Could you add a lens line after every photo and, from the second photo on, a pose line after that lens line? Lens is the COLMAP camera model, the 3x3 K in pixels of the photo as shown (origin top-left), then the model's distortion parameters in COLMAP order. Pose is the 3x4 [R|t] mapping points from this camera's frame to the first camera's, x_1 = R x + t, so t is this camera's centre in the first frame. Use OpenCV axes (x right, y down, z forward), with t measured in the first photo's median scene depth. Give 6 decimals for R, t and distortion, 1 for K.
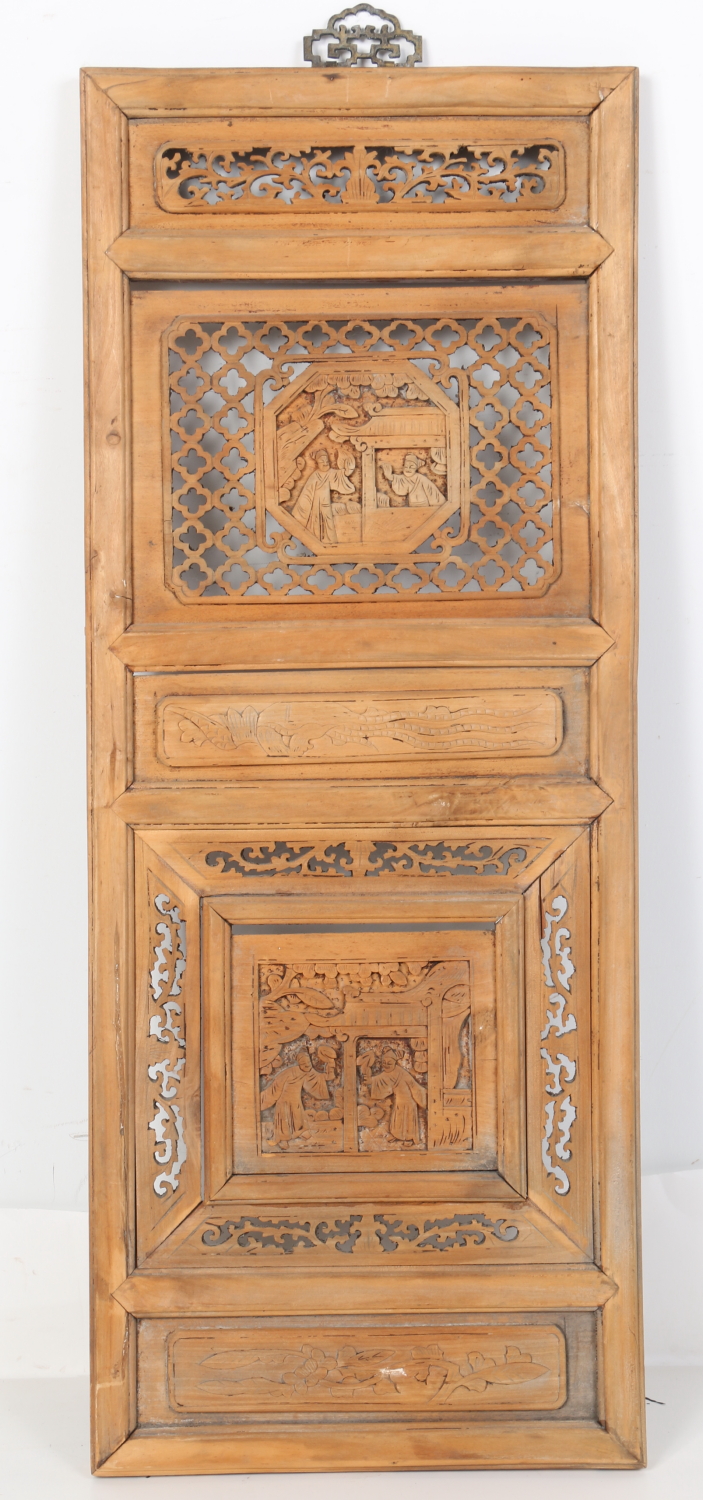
lens RADIAL K [[3497.9, 0, 351.5], [0, 3497.9, 750.0], [0, 0, 1]] dist [0.223834, 0.135730]
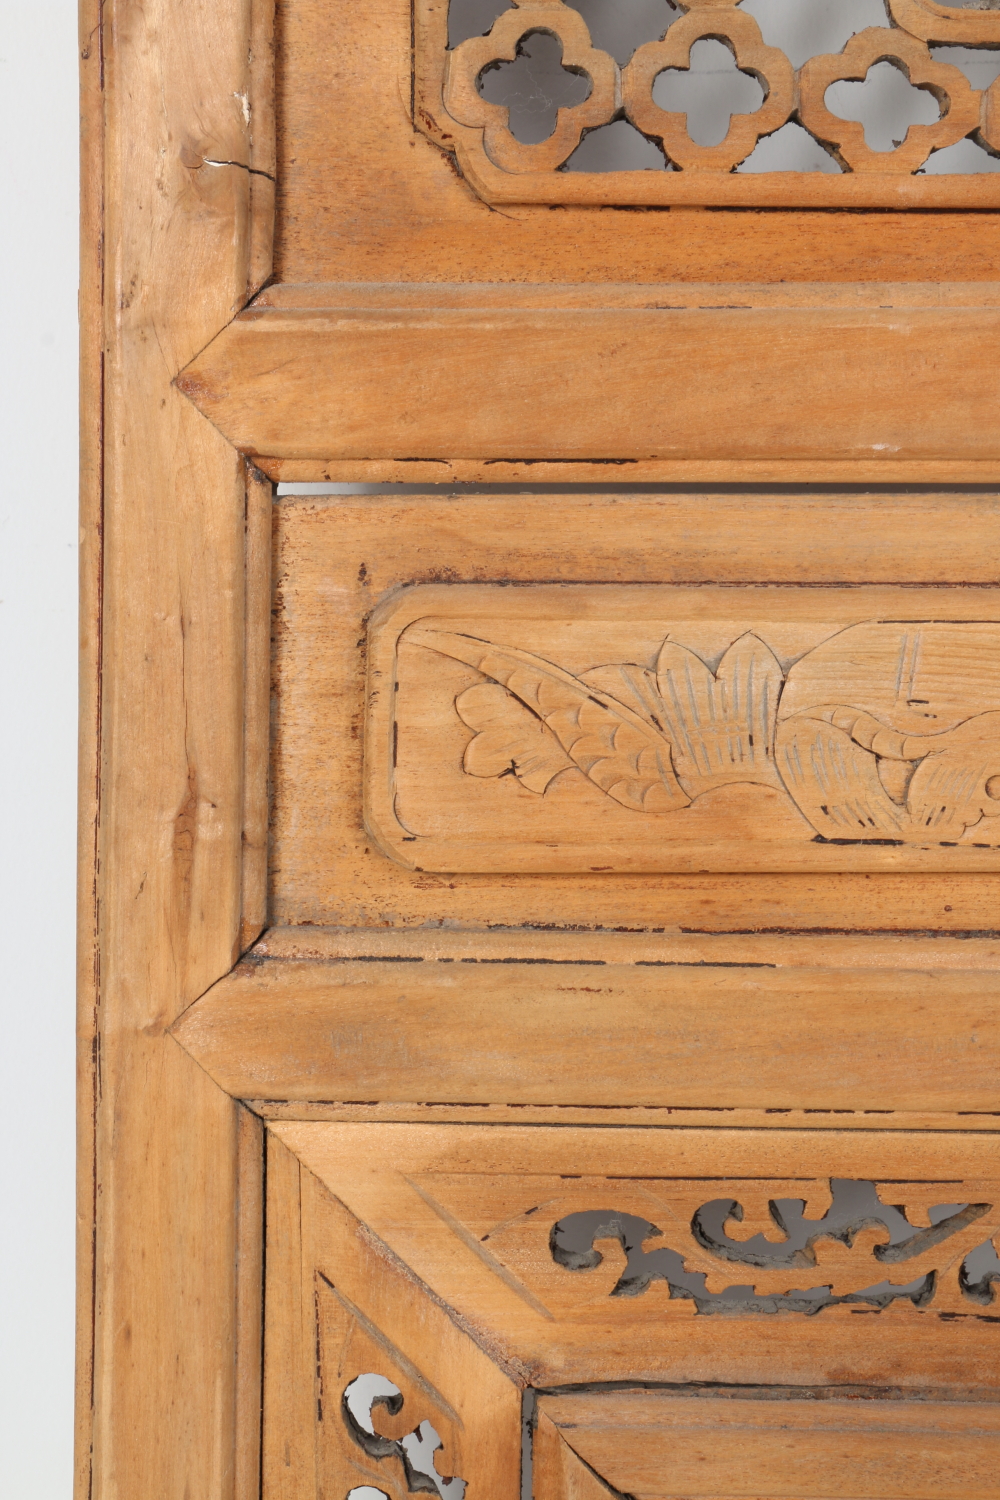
lens RADIAL K [[3297.9, 0, 500.0], [0, 3297.9, 750.0], [0, 0, 1]] dist [0.107679, 0.292496]
pose [[0.999599, 0.025757, -0.011744, -0.043495], [-0.024807, 0.996883, 0.074896, -0.021241], [0.013637, -0.074574, 0.997122, 0.769555]]
